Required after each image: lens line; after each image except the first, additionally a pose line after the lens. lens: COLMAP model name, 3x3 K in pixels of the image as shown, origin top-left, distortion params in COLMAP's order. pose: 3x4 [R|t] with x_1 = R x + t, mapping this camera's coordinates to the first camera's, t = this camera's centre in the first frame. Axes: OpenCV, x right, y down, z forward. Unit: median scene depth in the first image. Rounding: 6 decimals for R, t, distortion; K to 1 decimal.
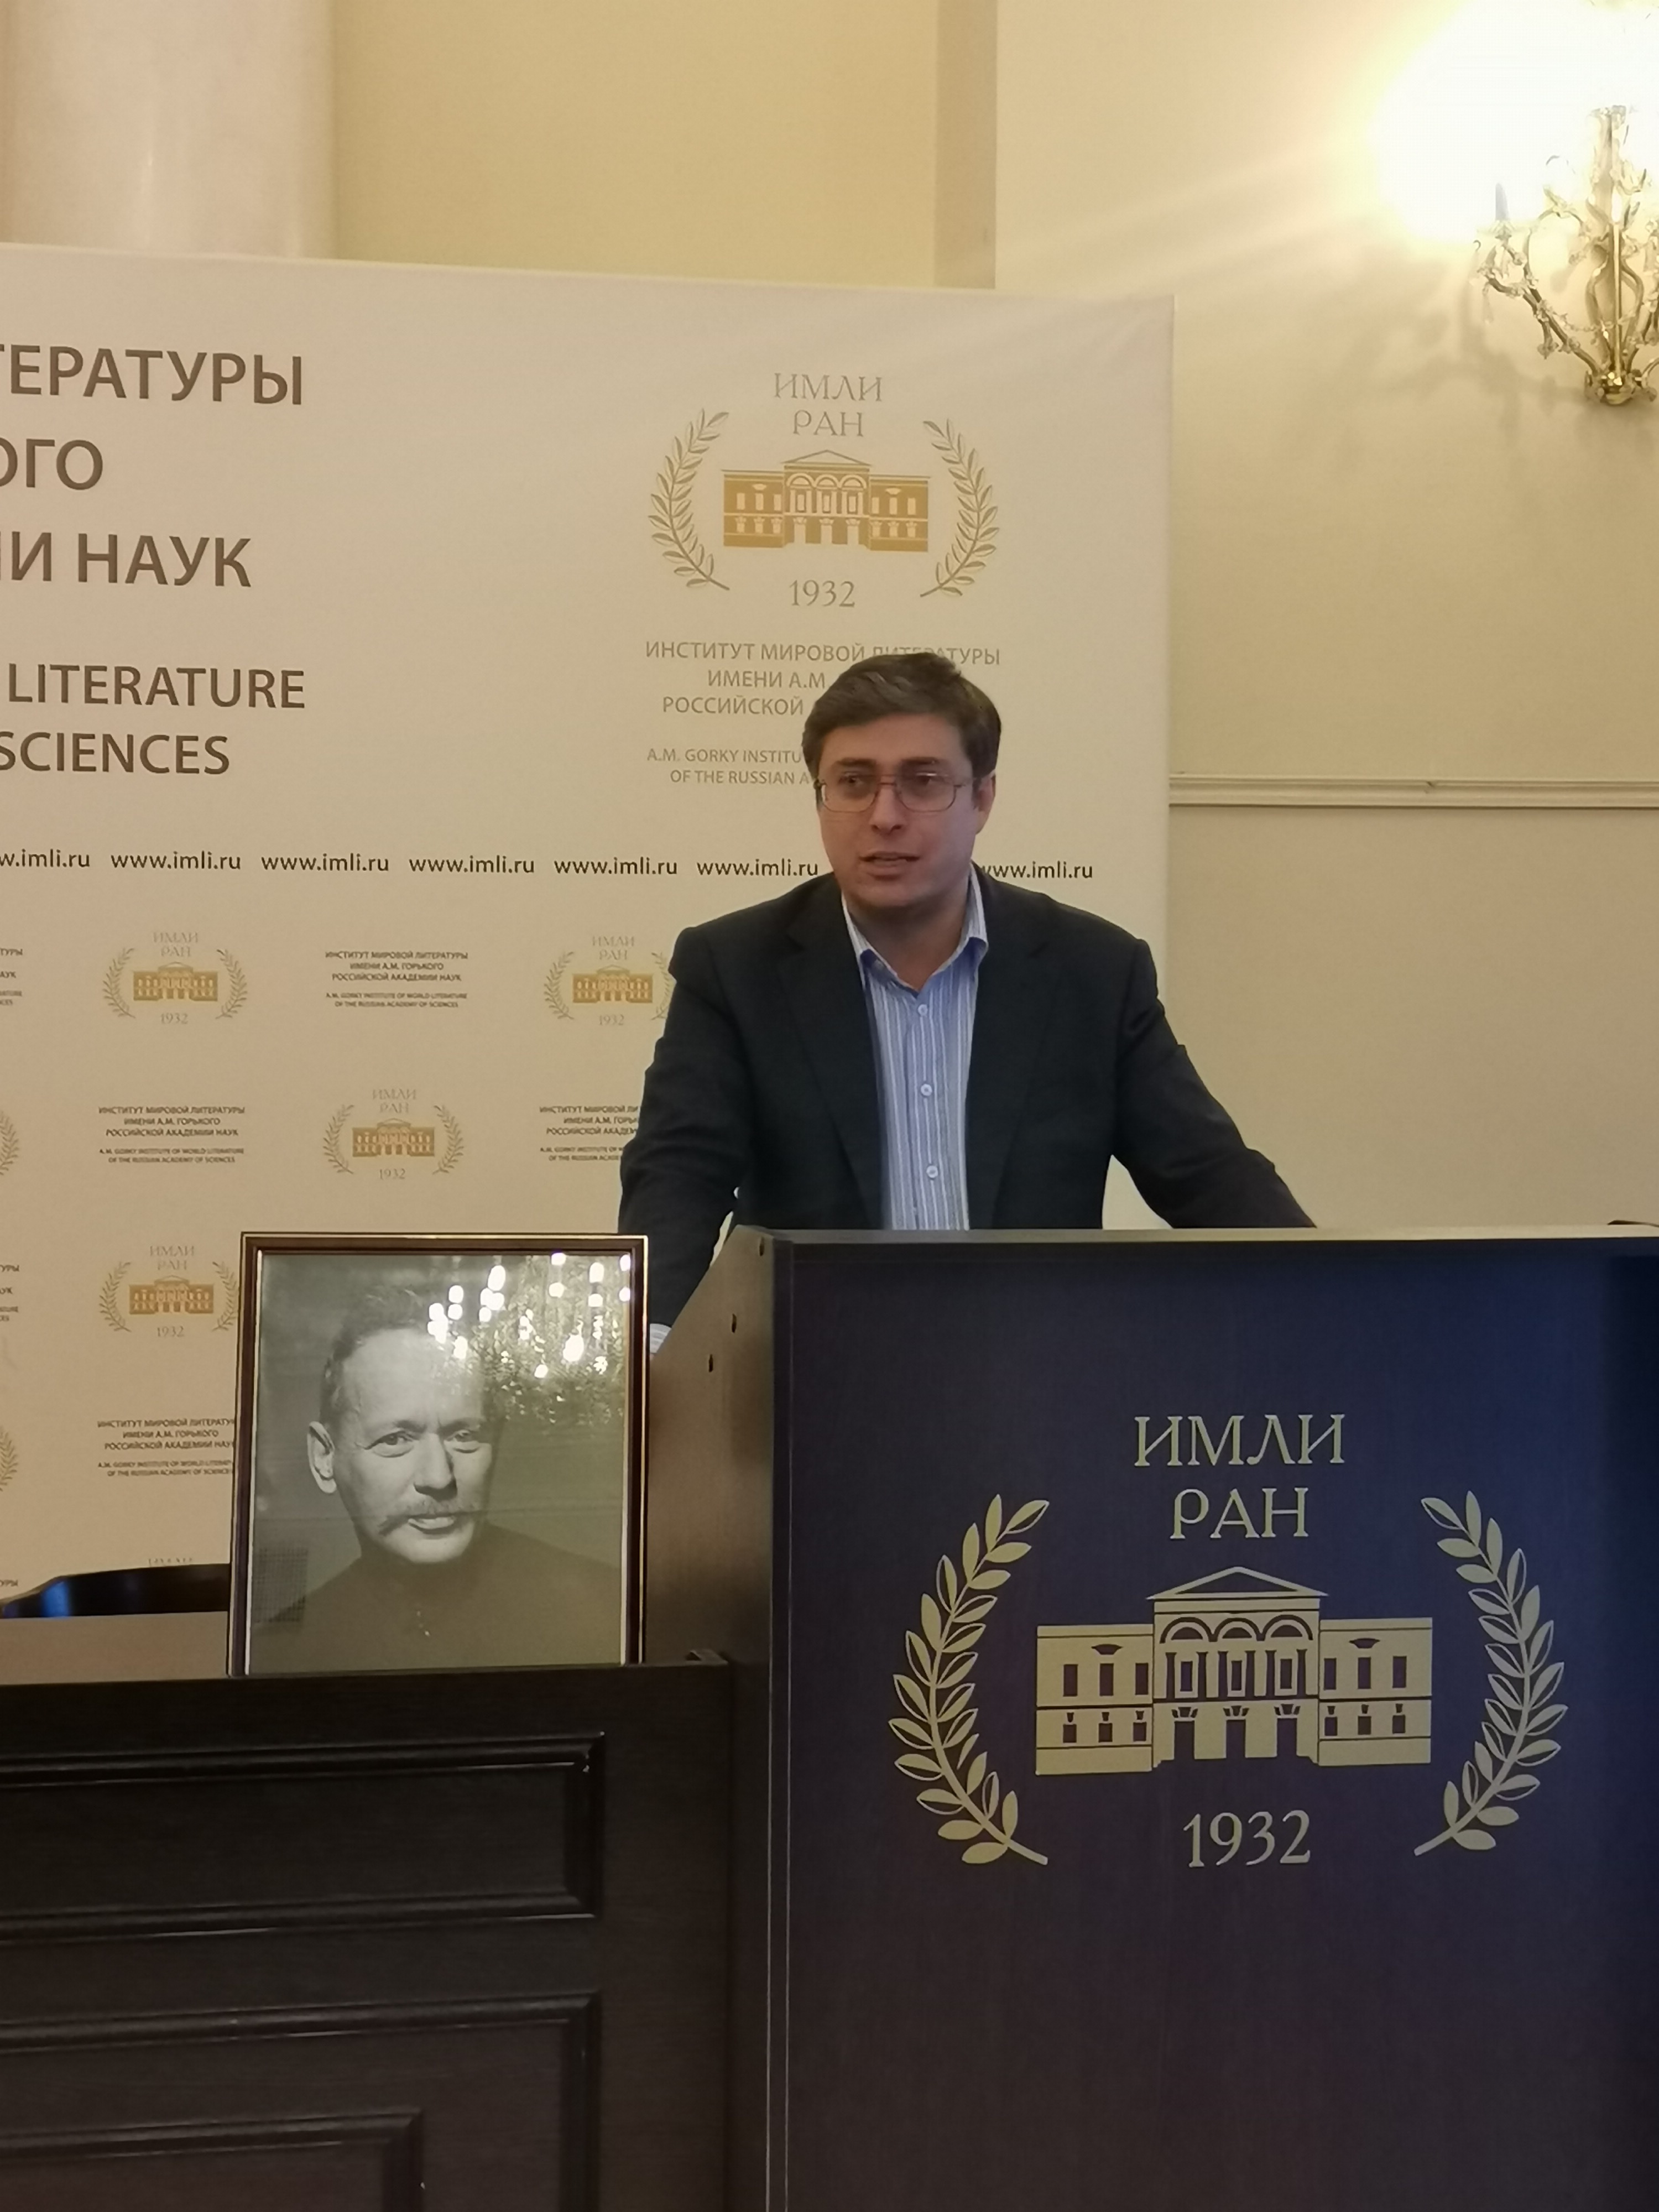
lens RADIAL K [[3420.4, 0, 829.5], [0, 3420.4, 1106.0], [0, 0, 1]] dist [0.028260, 0.005543]
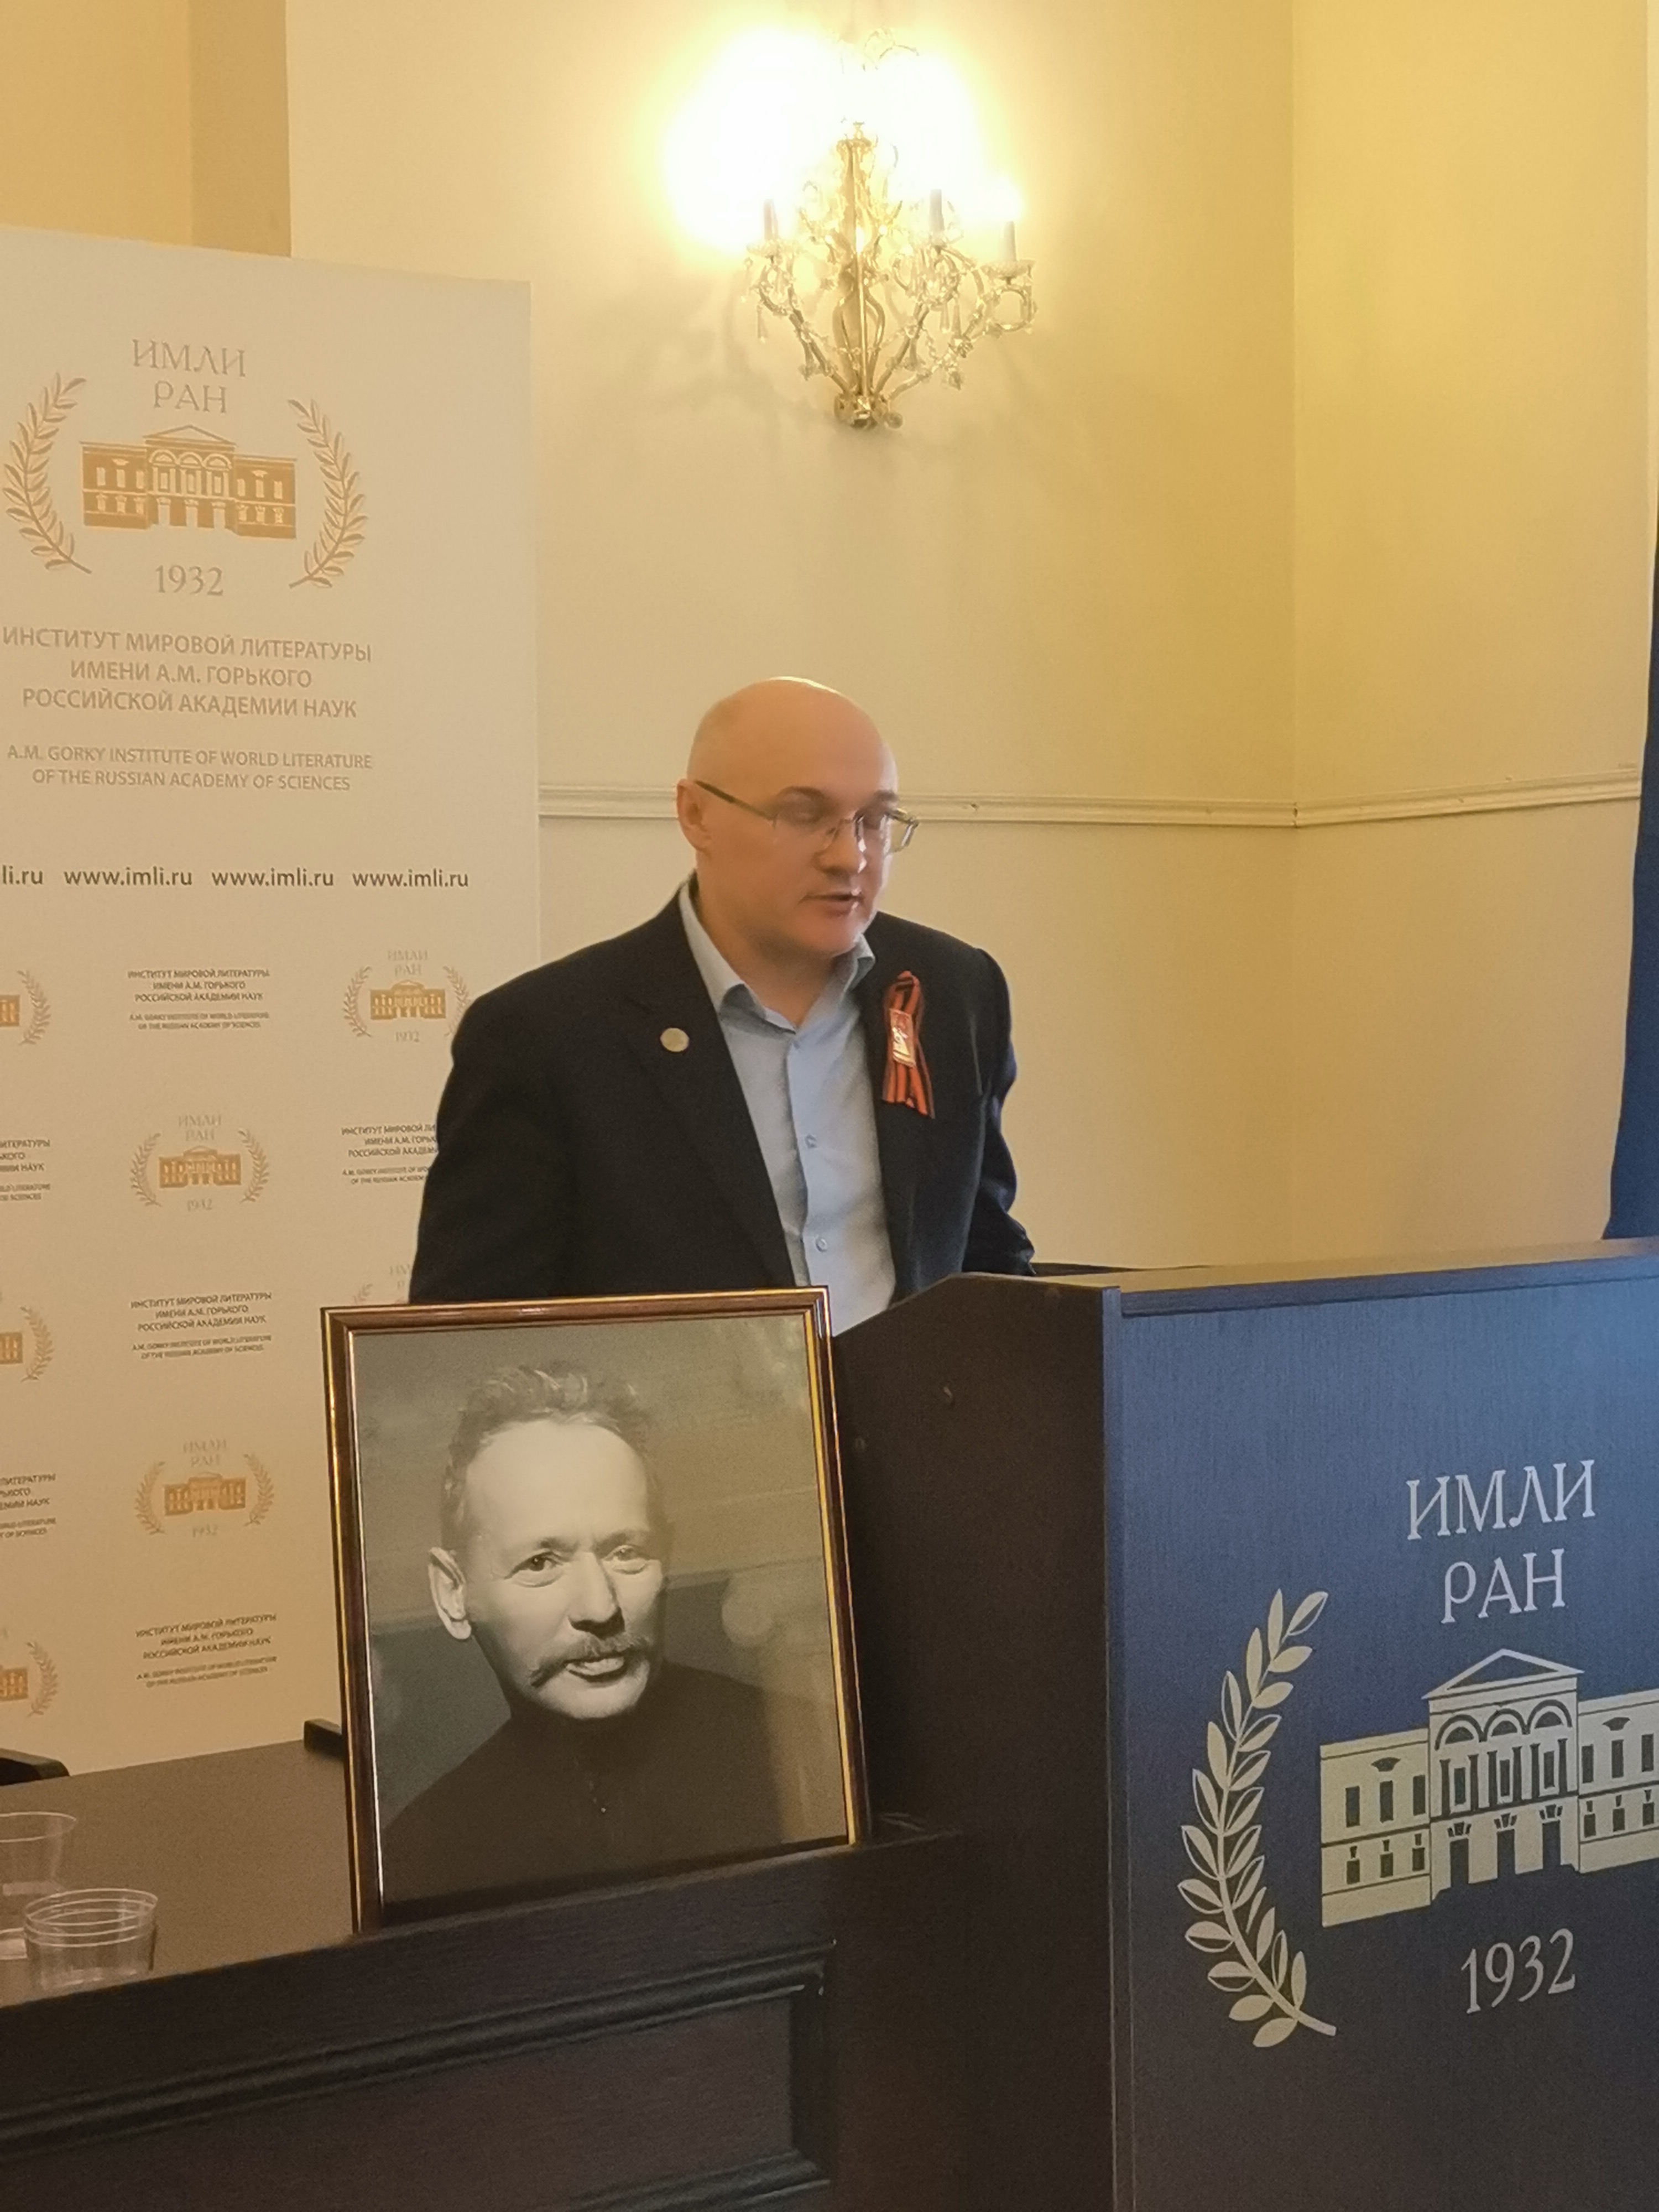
lens RADIAL K [[3016.9, 0, 609.7], [0, 3016.9, 1094.3], [0, 0, 1]] dist [0.011117, 0.093716]
pose [[0.939931, -0.030886, 0.339963, -0.336158], [0.034333, 0.999402, -0.004126, -0.006559], [-0.339632, 0.015550, 0.940430, 0.370692]]
